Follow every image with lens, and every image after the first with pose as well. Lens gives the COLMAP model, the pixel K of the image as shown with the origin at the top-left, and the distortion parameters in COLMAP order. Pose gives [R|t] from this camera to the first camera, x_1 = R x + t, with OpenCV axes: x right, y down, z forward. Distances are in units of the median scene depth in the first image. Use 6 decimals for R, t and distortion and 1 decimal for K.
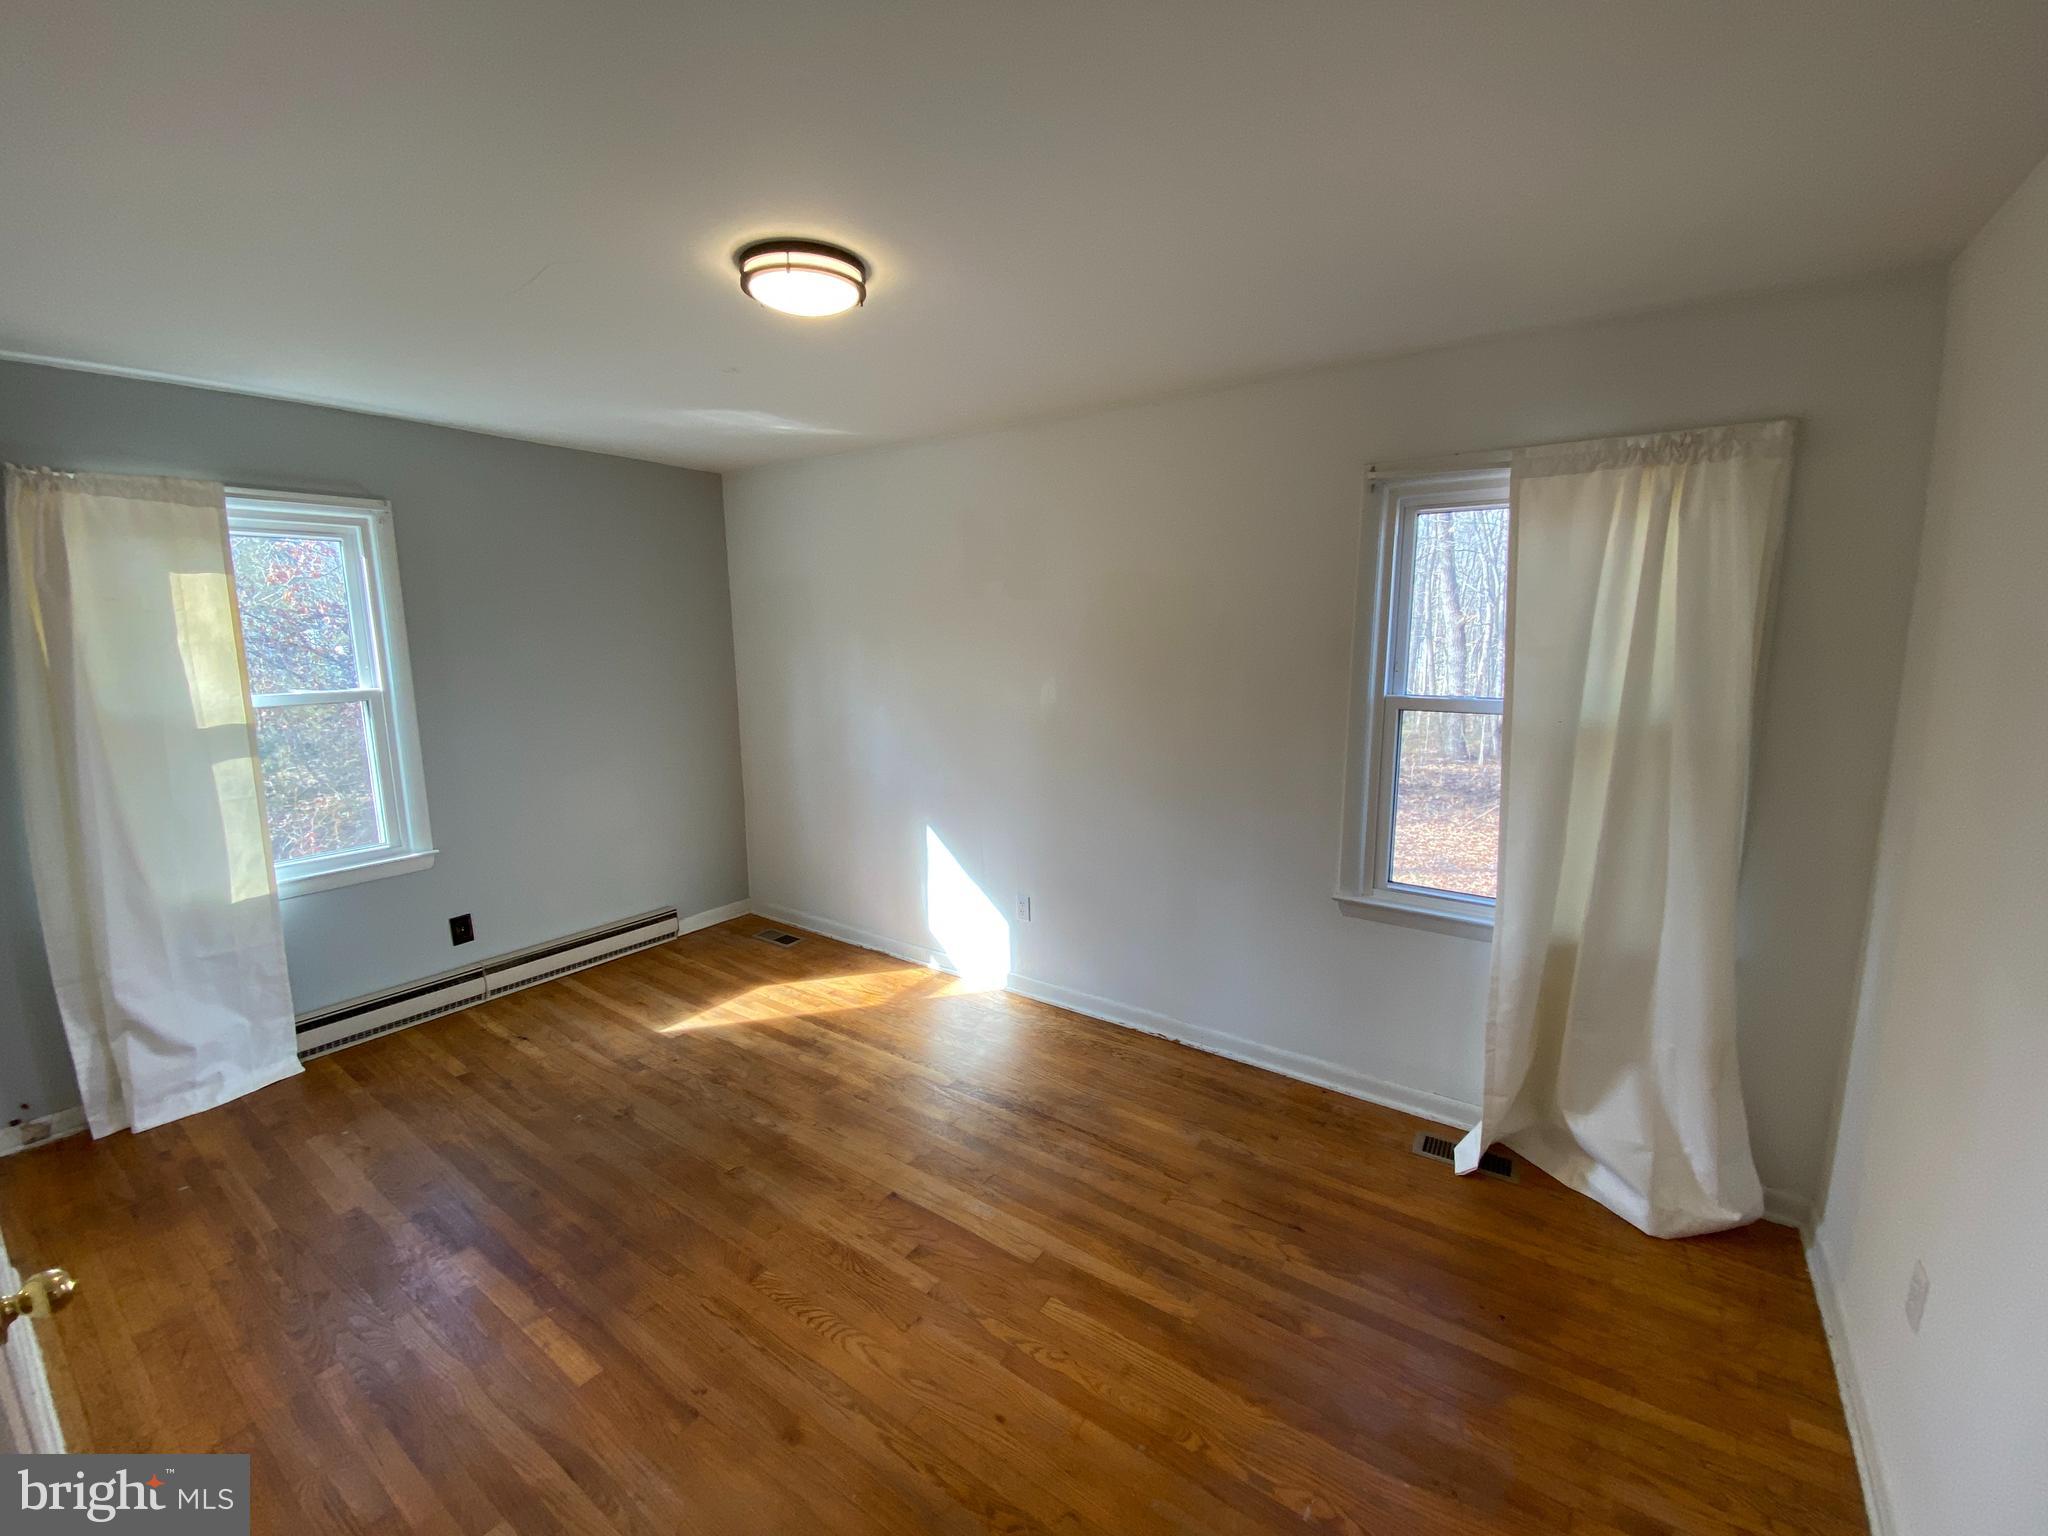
lens RADIAL K [[832.8, 0, 1021.2], [0, 832.8, 767.8], [0, 0, 1]] dist [0.024179, -0.022145]
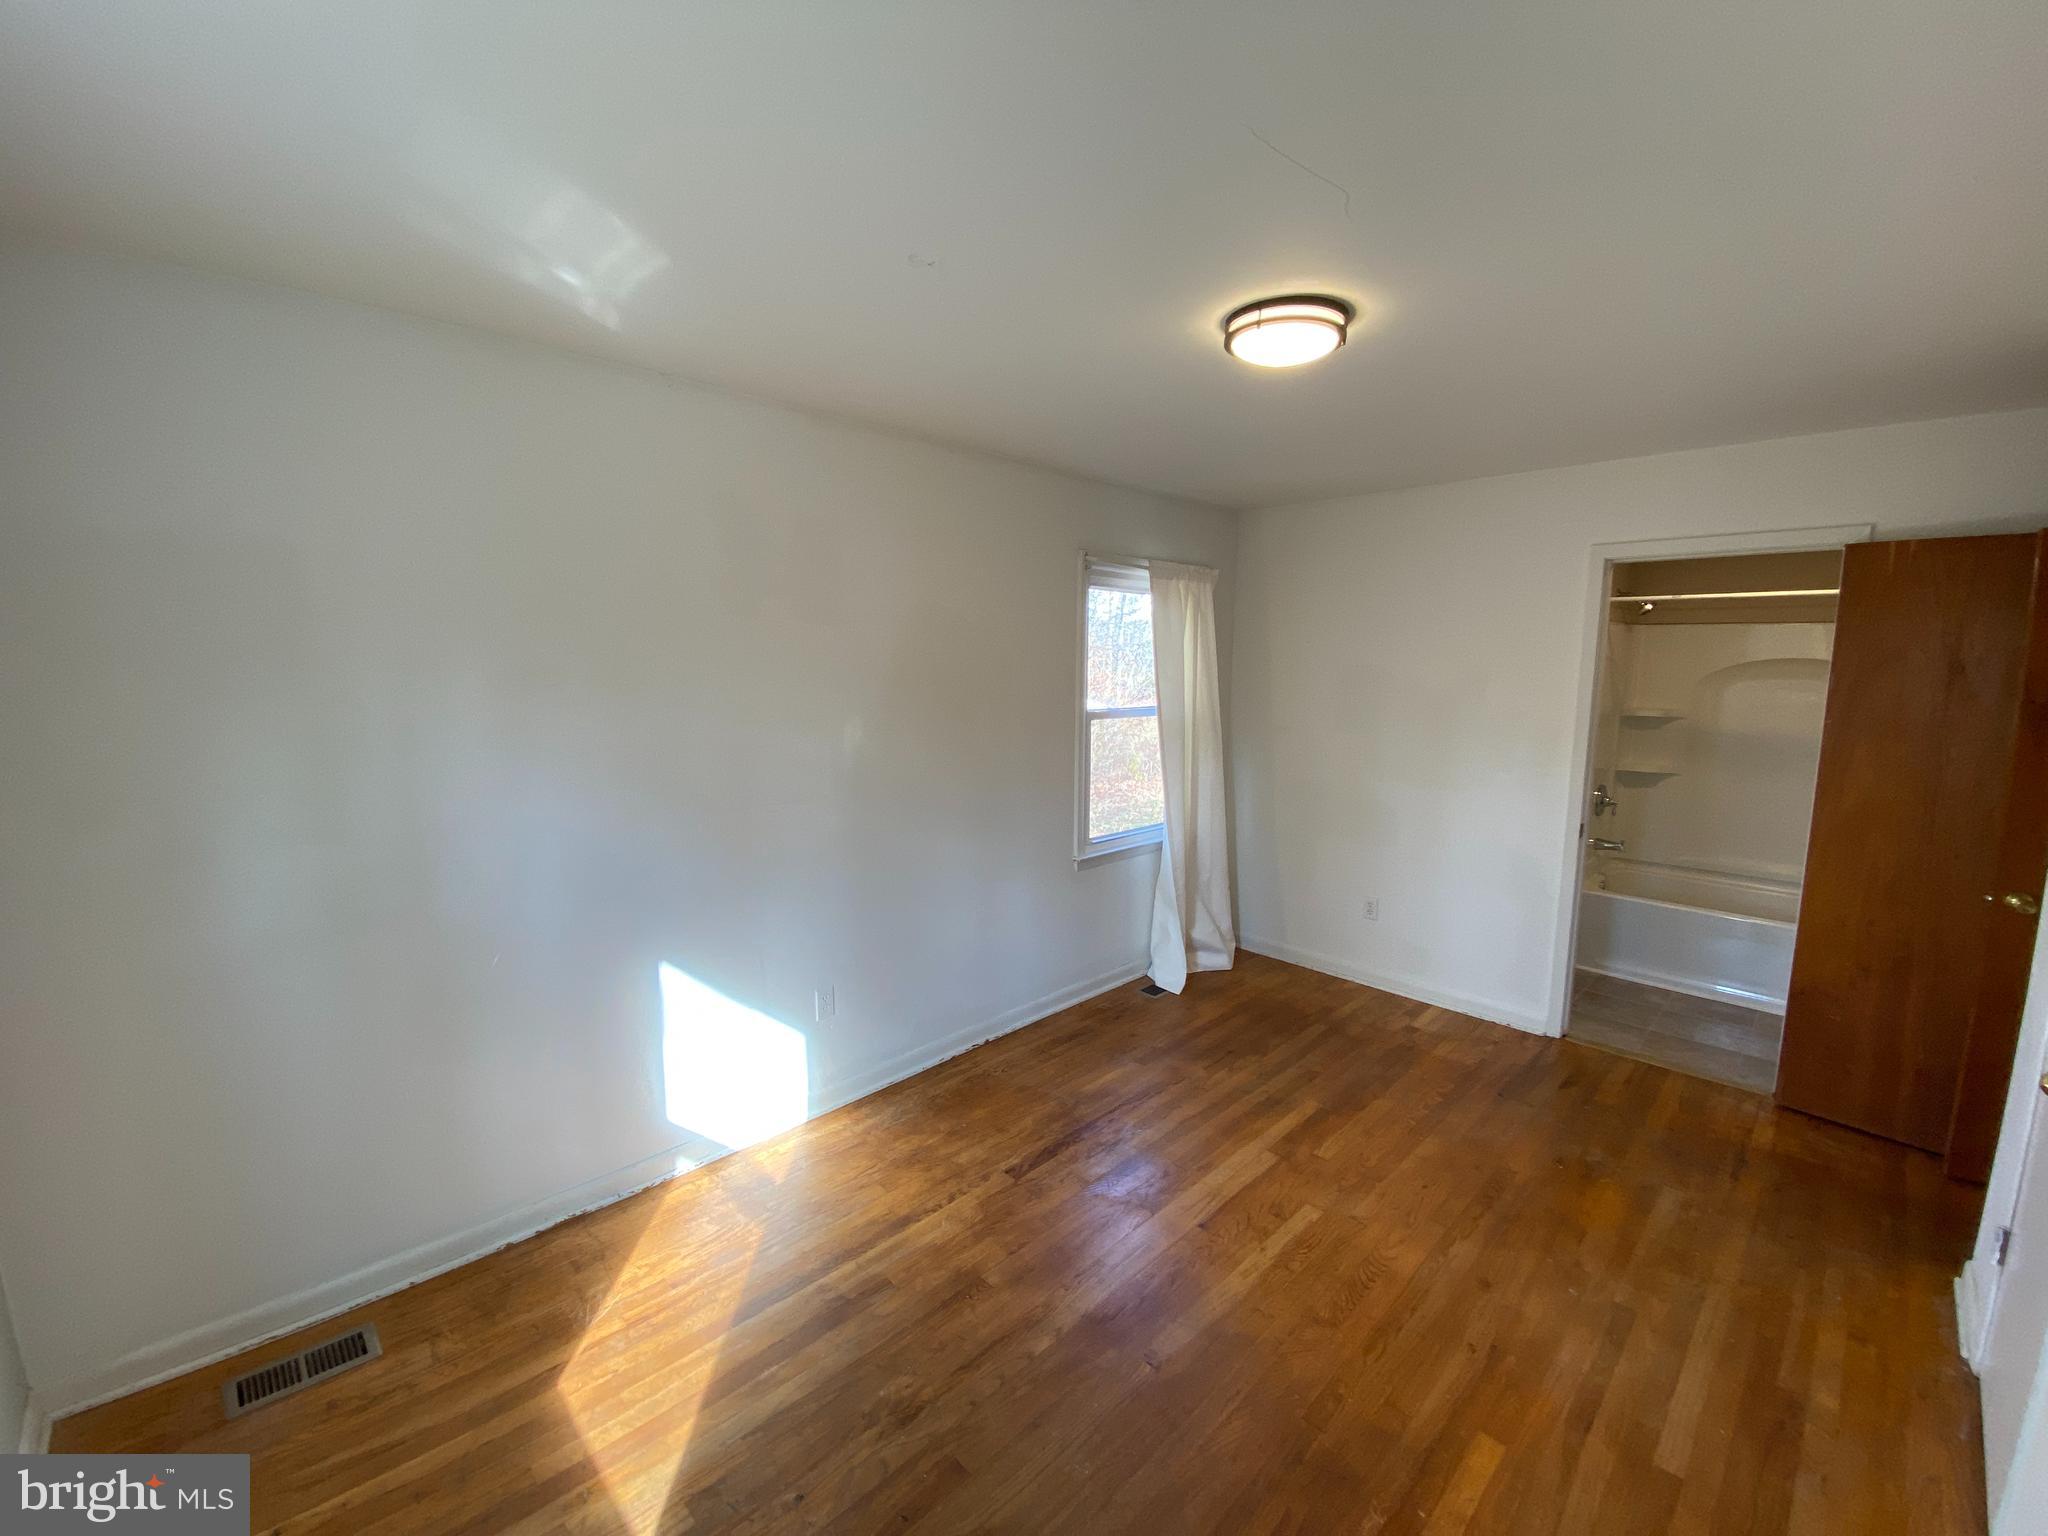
lens RADIAL K [[832.8, 0, 1021.2], [0, 832.8, 767.8], [0, 0, 1]] dist [0.024179, -0.022145]
pose [[0.183808, -0.125179, 0.974959, -1.020086], [0.150989, 0.983682, 0.097834, -0.152143], [-0.971296, 0.129225, 0.199710, 0.862154]]
